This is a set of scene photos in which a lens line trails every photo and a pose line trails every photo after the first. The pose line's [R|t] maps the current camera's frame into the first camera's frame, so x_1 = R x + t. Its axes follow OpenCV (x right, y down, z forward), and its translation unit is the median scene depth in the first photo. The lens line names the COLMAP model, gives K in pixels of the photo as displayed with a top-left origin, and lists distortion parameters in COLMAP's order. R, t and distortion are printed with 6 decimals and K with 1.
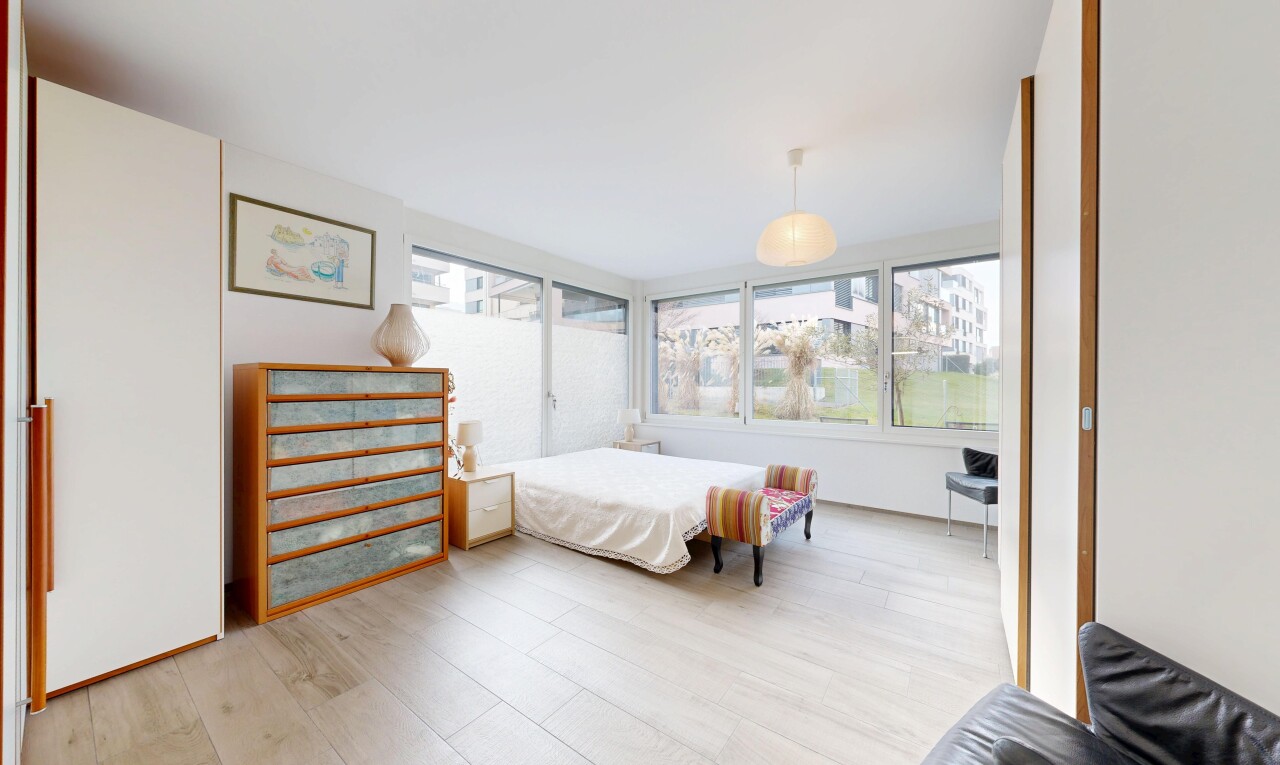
lens RADIAL K [[433.7, 0, 640.1], [0, 433.7, 385.0], [0, 0, 1]] dist [-0.000512, 0.000067]
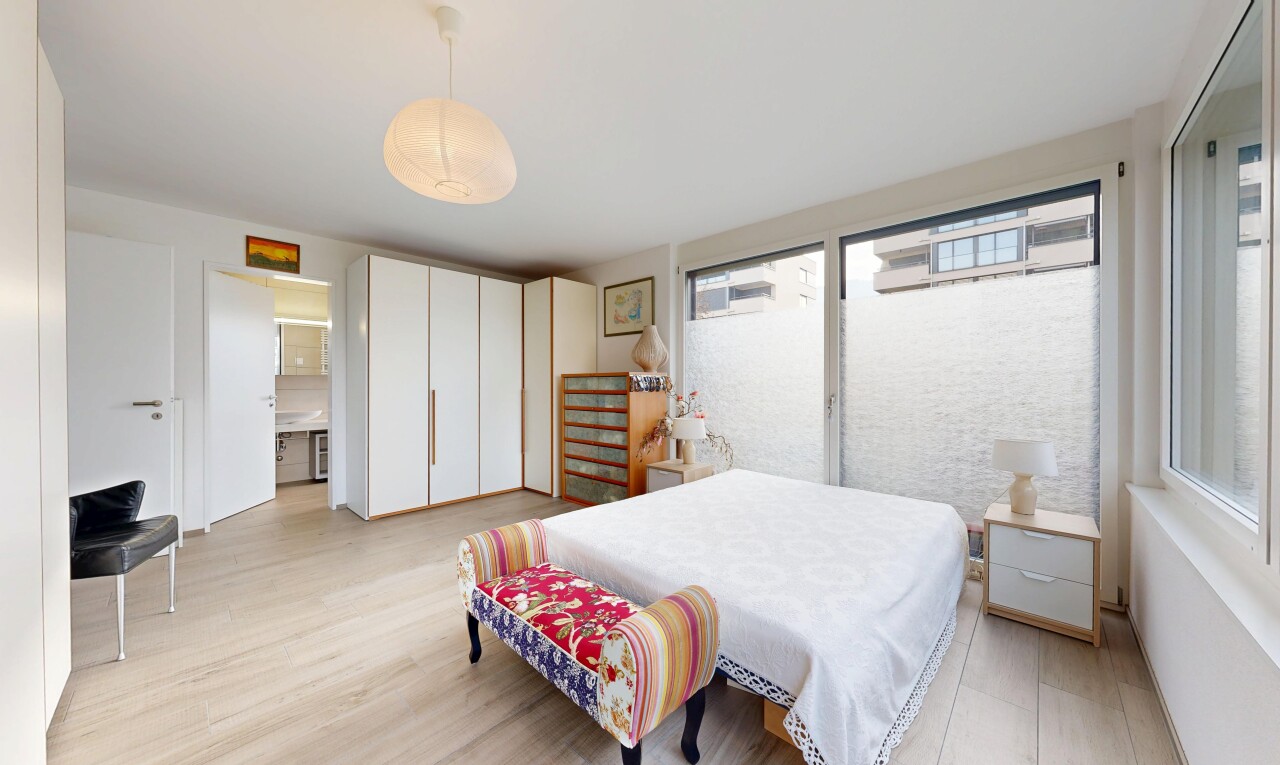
lens RADIAL K [[427.3, 0, 643.7], [0, 427.3, 384.9], [0, 0, 1]] dist [-0.000917, -0.000021]
pose [[-0.107893, 0.003349, -0.994157, 0.792655], [0.001710, 0.999993, 0.003183, -0.004052], [0.994161, -0.001357, -0.107898, 1.130420]]
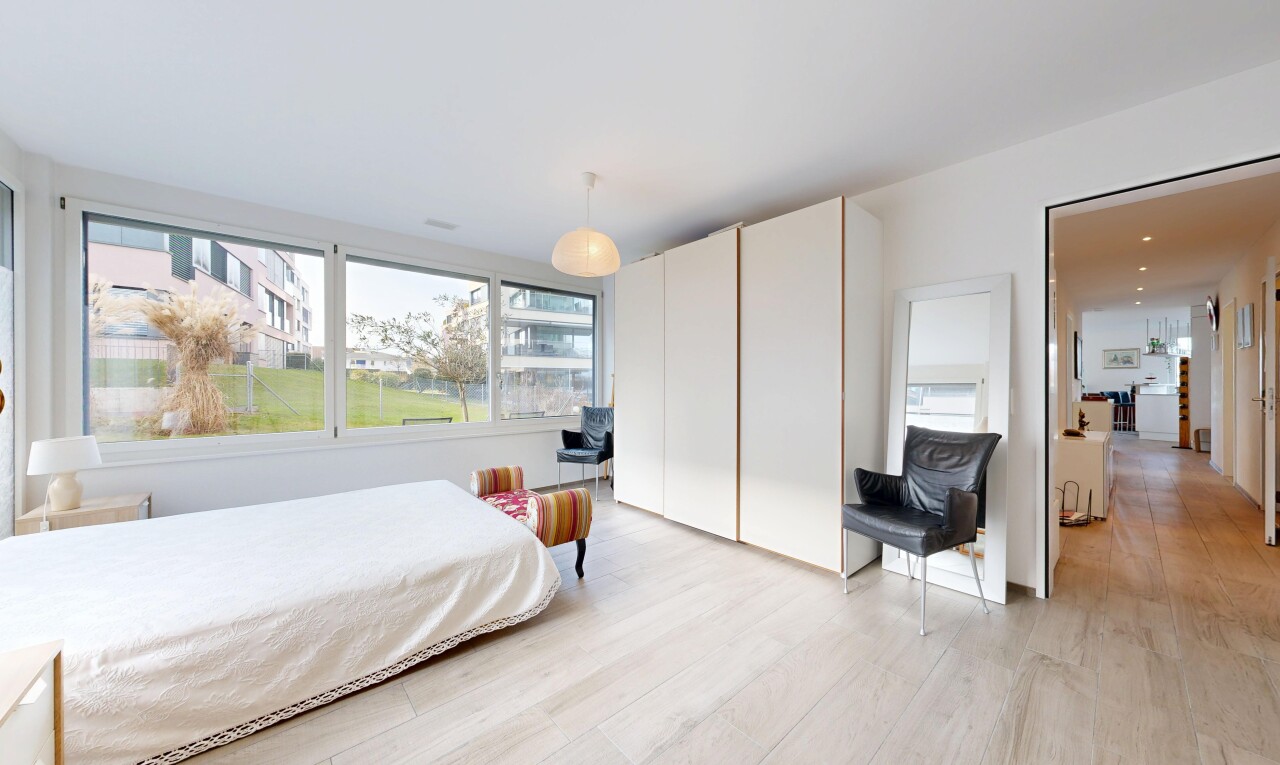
lens RADIAL K [[433.7, 0, 640.1], [0, 433.7, 385.0], [0, 0, 1]] dist [-0.000512, 0.000067]
pose [[0.210648, -0.007473, 0.977533, -0.585844], [0.004410, 0.999968, 0.006694, -0.002337], [-0.977552, 0.002901, 0.210675, 0.531066]]
